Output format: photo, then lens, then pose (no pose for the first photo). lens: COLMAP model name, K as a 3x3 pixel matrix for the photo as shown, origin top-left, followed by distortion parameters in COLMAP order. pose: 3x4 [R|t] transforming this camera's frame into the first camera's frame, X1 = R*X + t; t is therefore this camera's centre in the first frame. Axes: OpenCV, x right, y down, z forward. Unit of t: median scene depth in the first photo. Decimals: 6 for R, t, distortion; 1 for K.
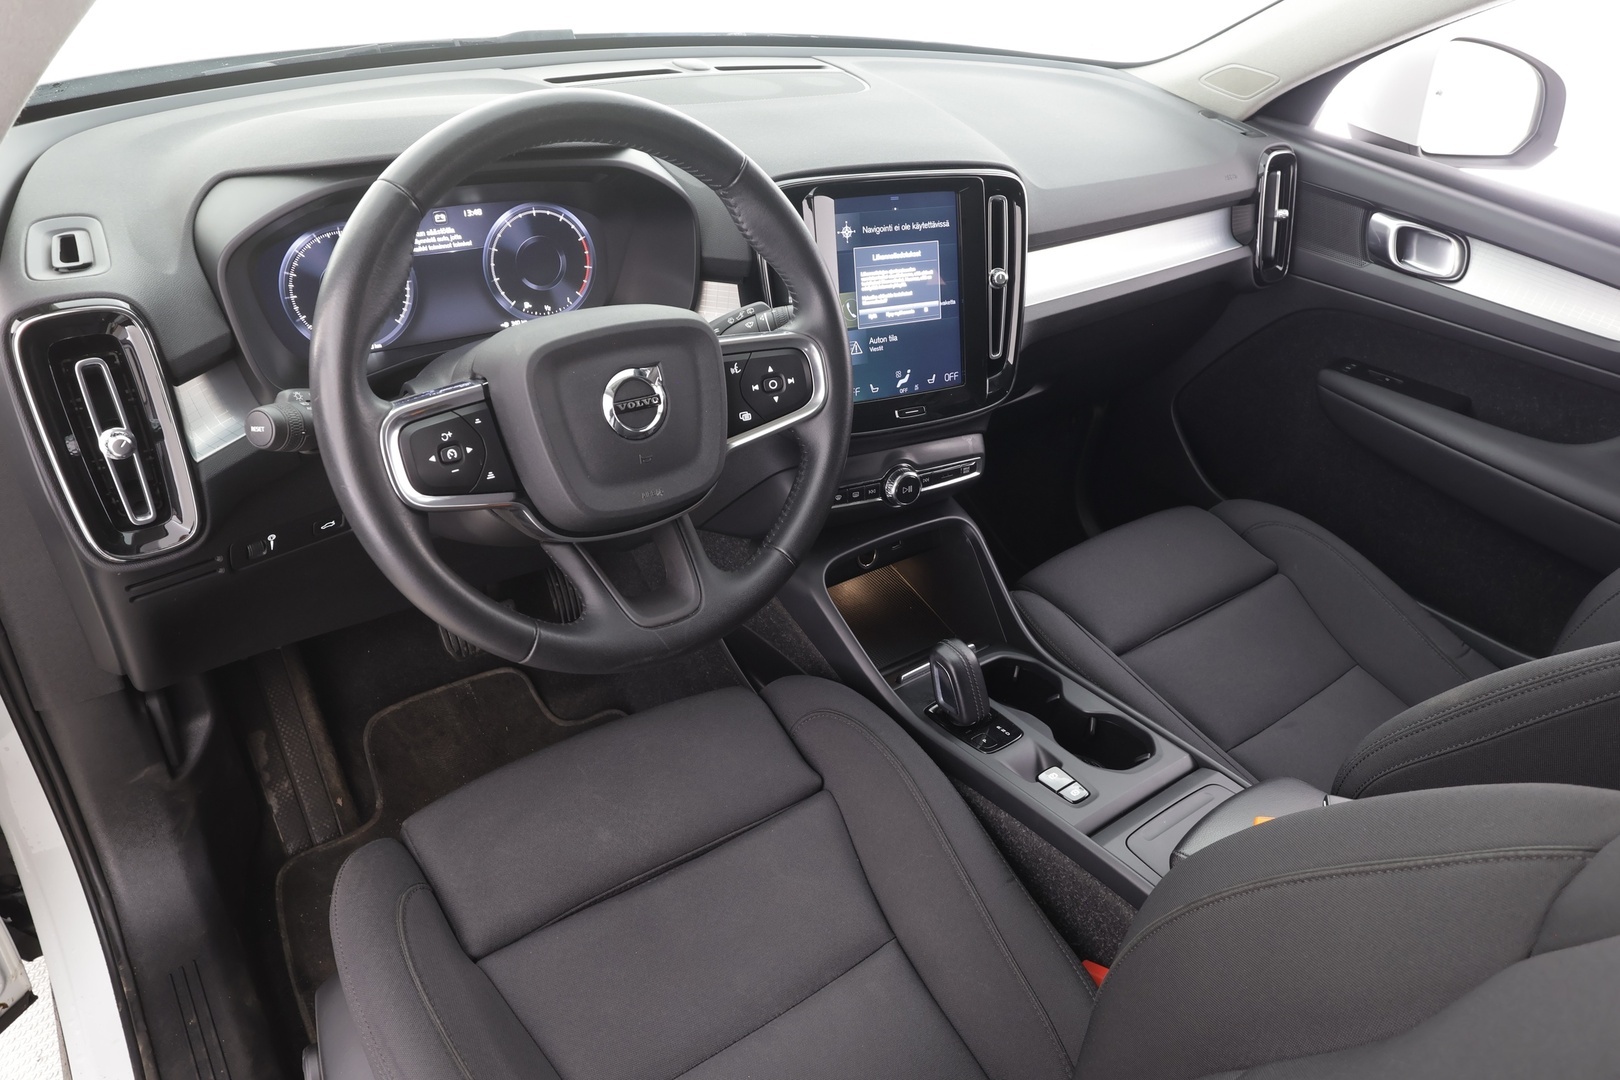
lens RADIAL K [[1069.6, 0, 810.4], [0, 1069.6, 536.0], [0, 0, 1]] dist [0.022671, 0.000159]
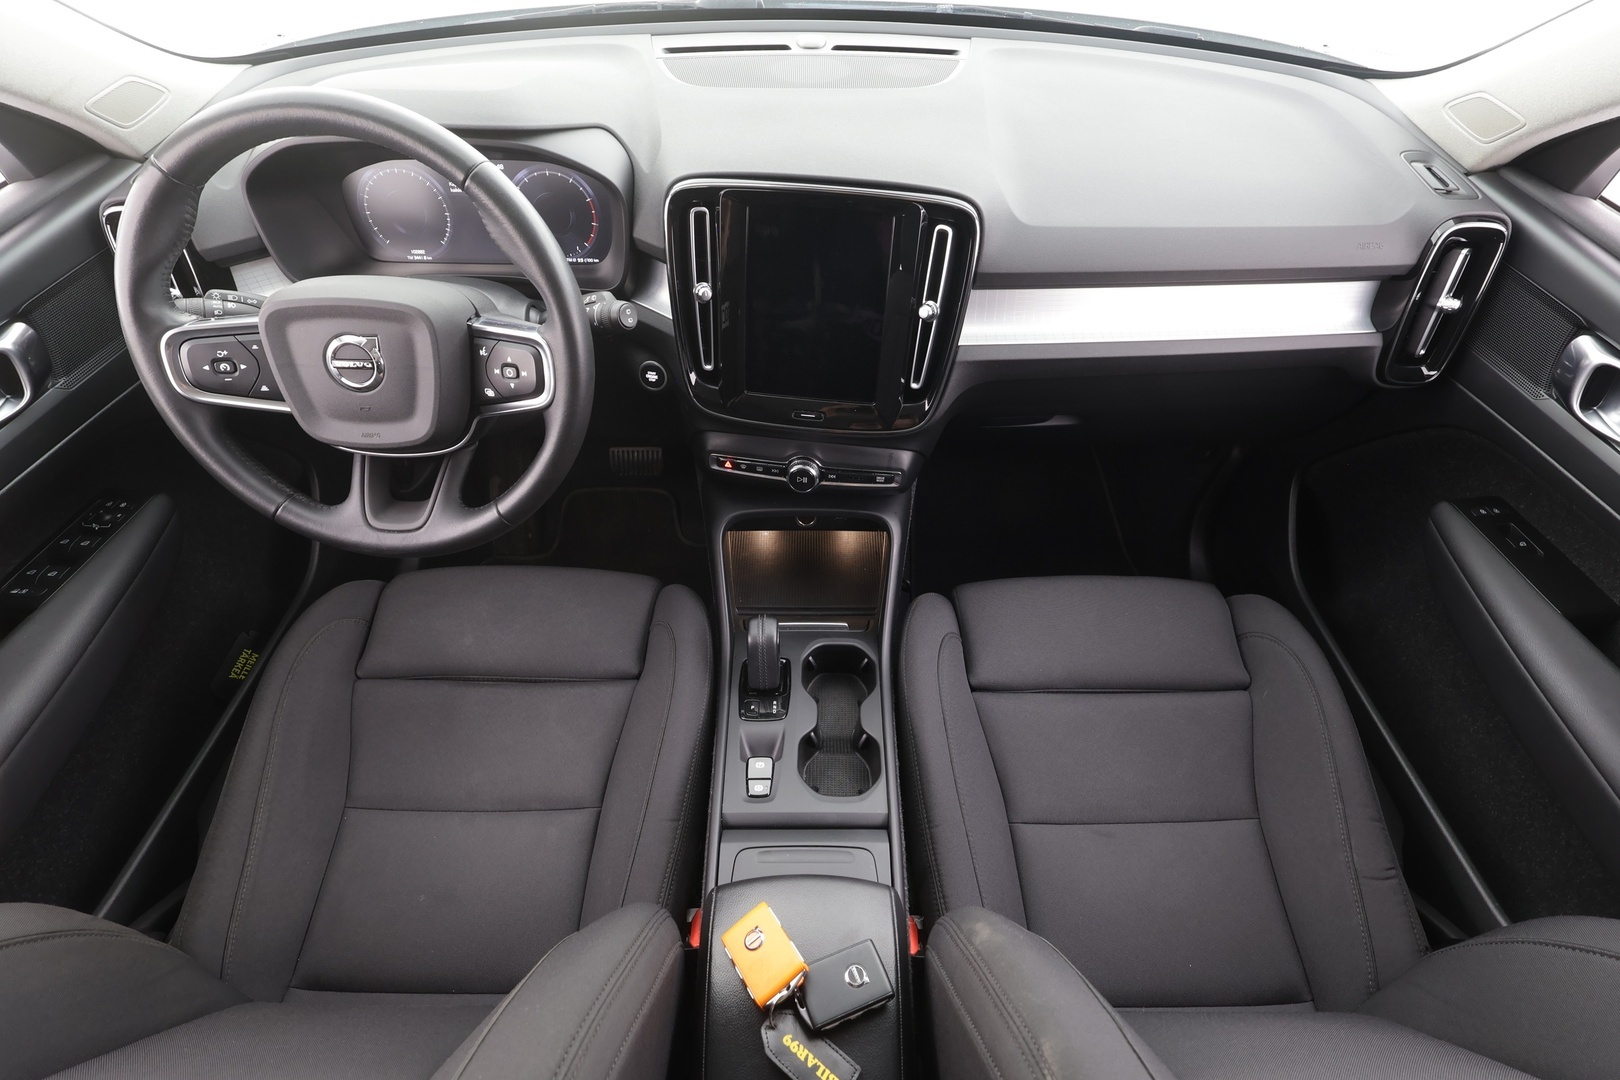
lens RADIAL K [[755.5, 0, 810.0], [0, 755.5, 540.0], [0, 0, 1]] dist [0.002298, 0.002169]
pose [[0.802832, 0.383420, -0.456564, 0.552464], [-0.273904, 0.917381, 0.288772, -0.247665], [0.529563, -0.106780, 0.841523, 0.378910]]
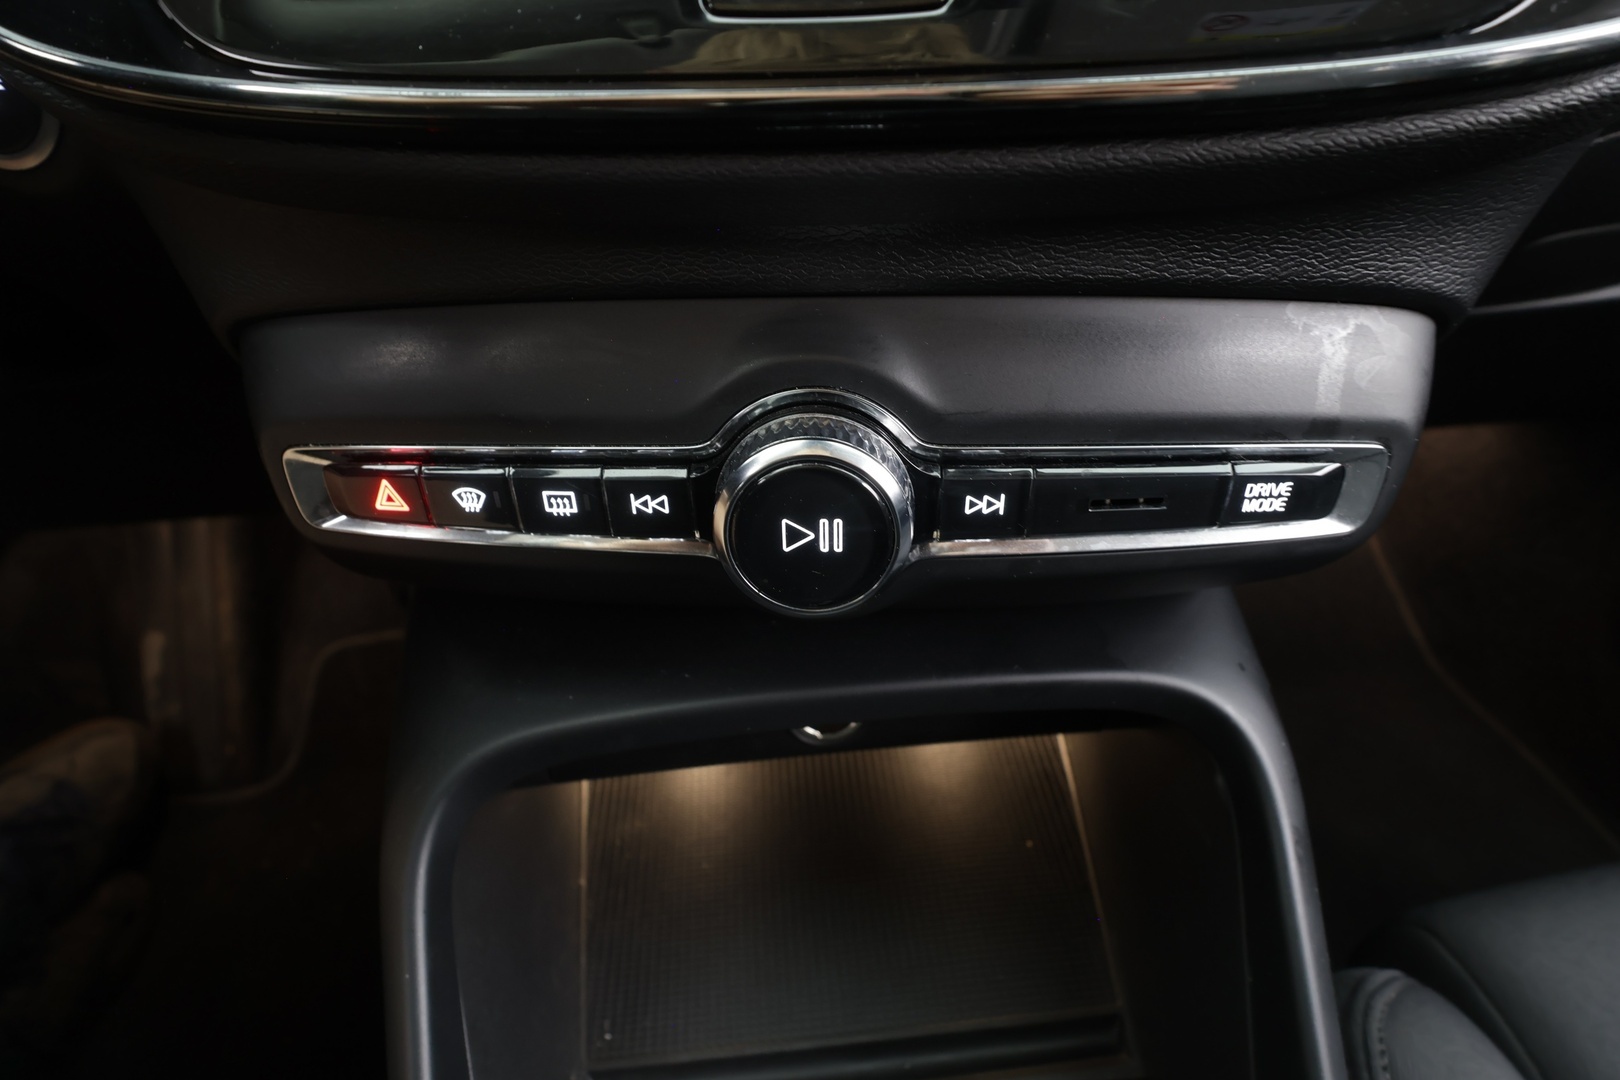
lens RADIAL K [[755.5, 0, 810.0], [0, 755.5, 540.0], [0, 0, 1]] dist [0.002298, 0.002169]
pose [[0.845063, 0.236971, -0.479285, 0.172283], [-0.193593, 0.971207, 0.138852, -0.068891], [0.498389, -0.024552, 0.866606, 1.019419]]
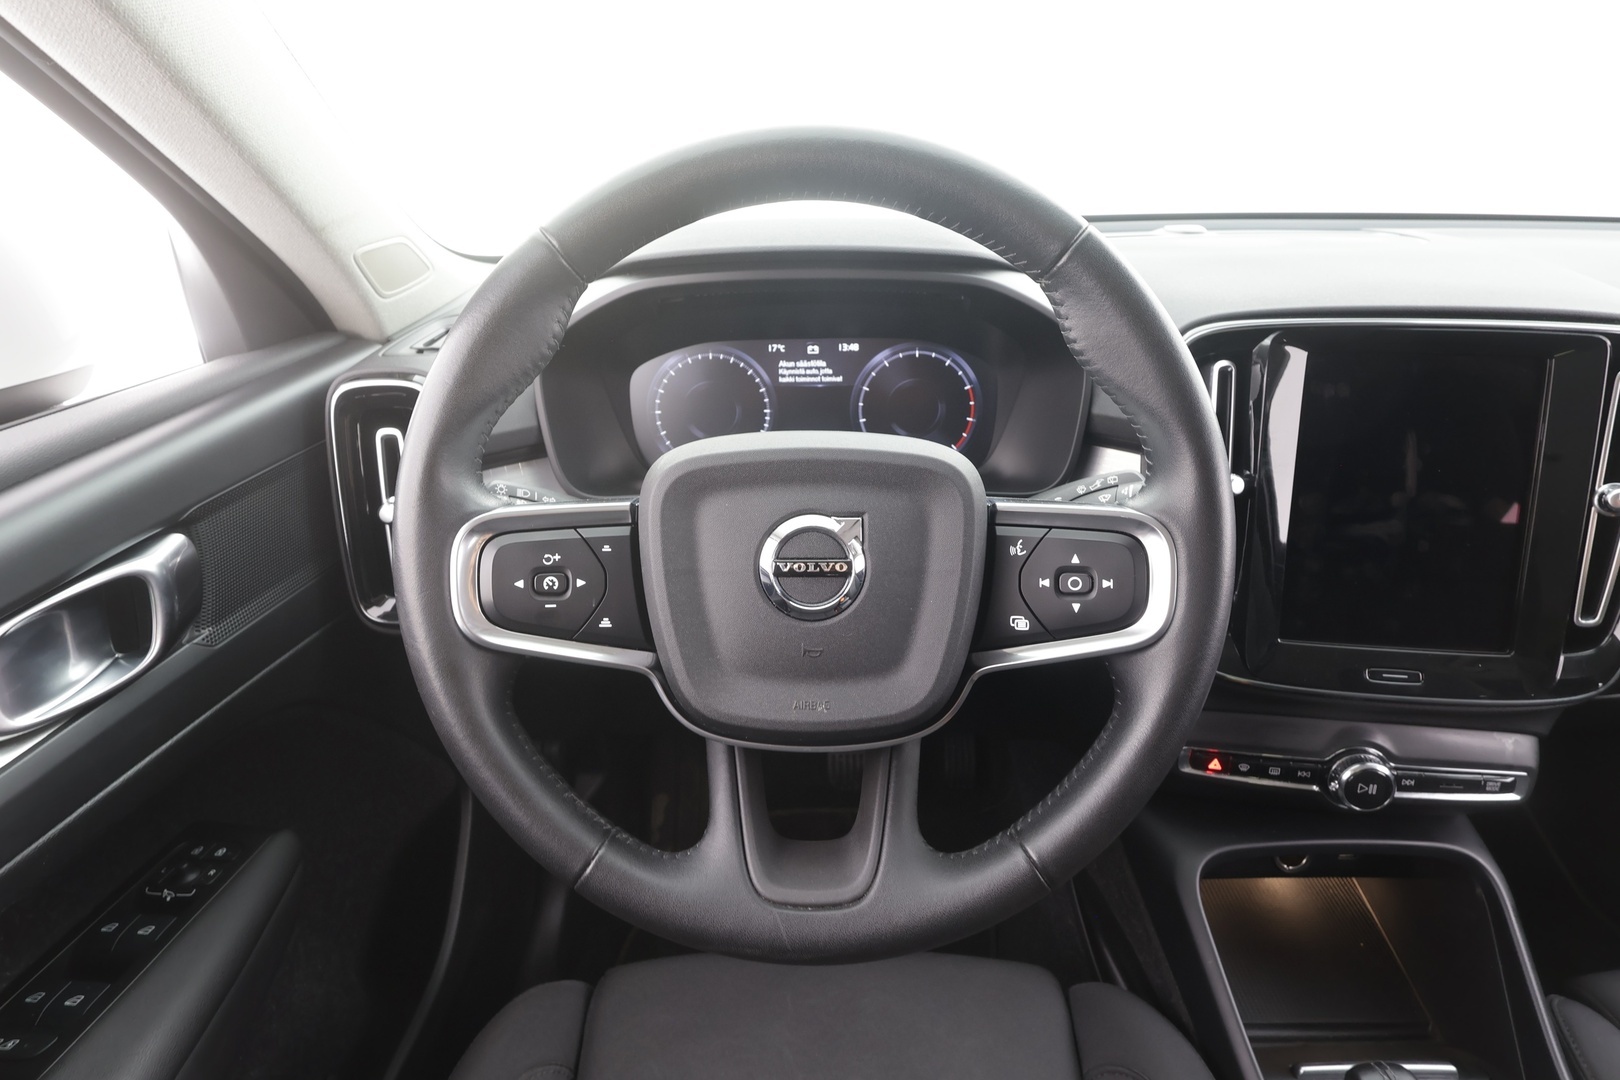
lens RADIAL K [[799.1, 0, 813.1], [0, 799.1, 542.7], [0, 0, 1]] dist [0.000643, 0.001224]
pose [[0.798280, 0.166790, -0.578731, 0.089167], [-0.256262, 0.963634, -0.075761, -0.074080], [0.545048, 0.208785, 0.811992, 0.439286]]
